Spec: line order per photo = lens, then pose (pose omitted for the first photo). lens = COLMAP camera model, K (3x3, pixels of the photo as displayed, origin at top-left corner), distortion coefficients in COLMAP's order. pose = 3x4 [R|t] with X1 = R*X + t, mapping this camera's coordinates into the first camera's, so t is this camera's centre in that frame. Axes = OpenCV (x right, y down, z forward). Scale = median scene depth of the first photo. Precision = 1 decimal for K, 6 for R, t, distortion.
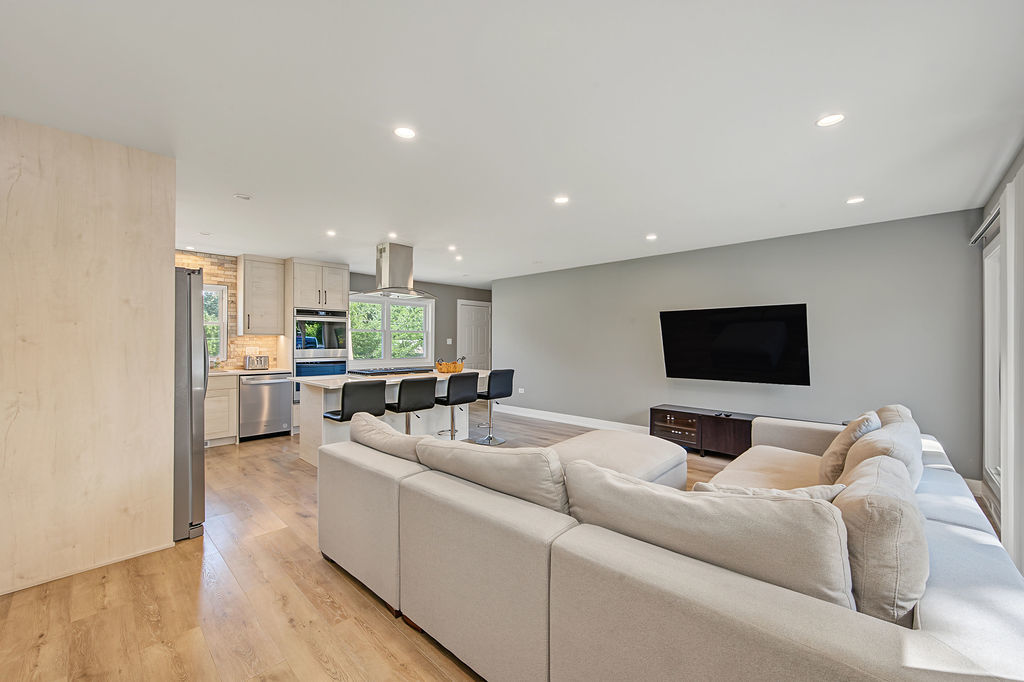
lens RADIAL K [[406.6, 0, 516.9], [0, 406.6, 339.8], [0, 0, 1]] dist [-0.000082, -0.000212]
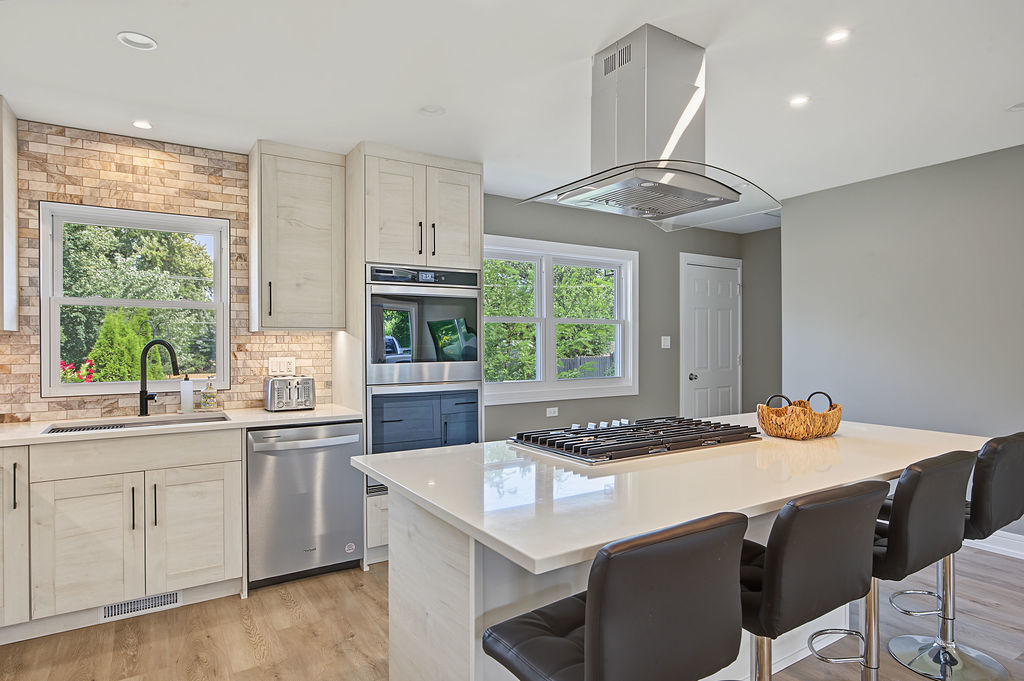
lens RADIAL K [[579.2, 0, 514.4], [0, 579.2, 343.6], [0, 0, 1]] dist [-0.001064, 0.001674]
pose [[0.969571, -0.006932, -0.244712, -0.255021], [0.008771, 0.999941, 0.006427, 0.000503], [0.244653, -0.008378, 0.969574, 0.458837]]
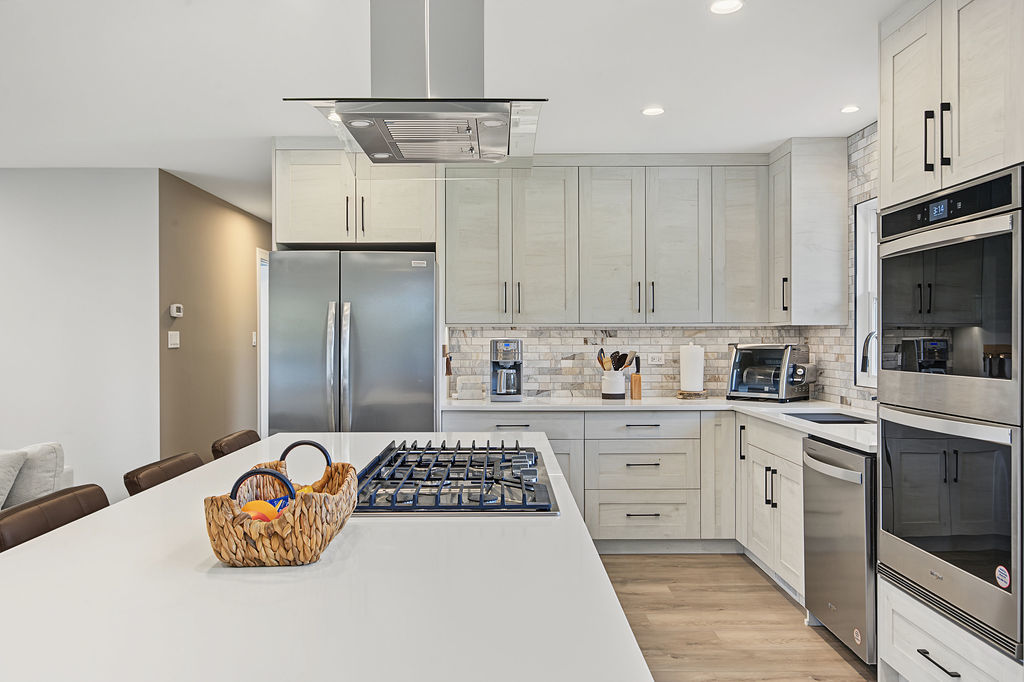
lens RADIAL K [[768.8, 0, 509.2], [0, 768.8, 339.9], [0, 0, 1]] dist [0.011461, 0.004780]
pose [[-0.730357, -0.000518, -0.683066, -0.027528], [0.001839, 0.999995, -0.002725, 0.005443], [0.683064, -0.003246, -0.730352, 1.187157]]
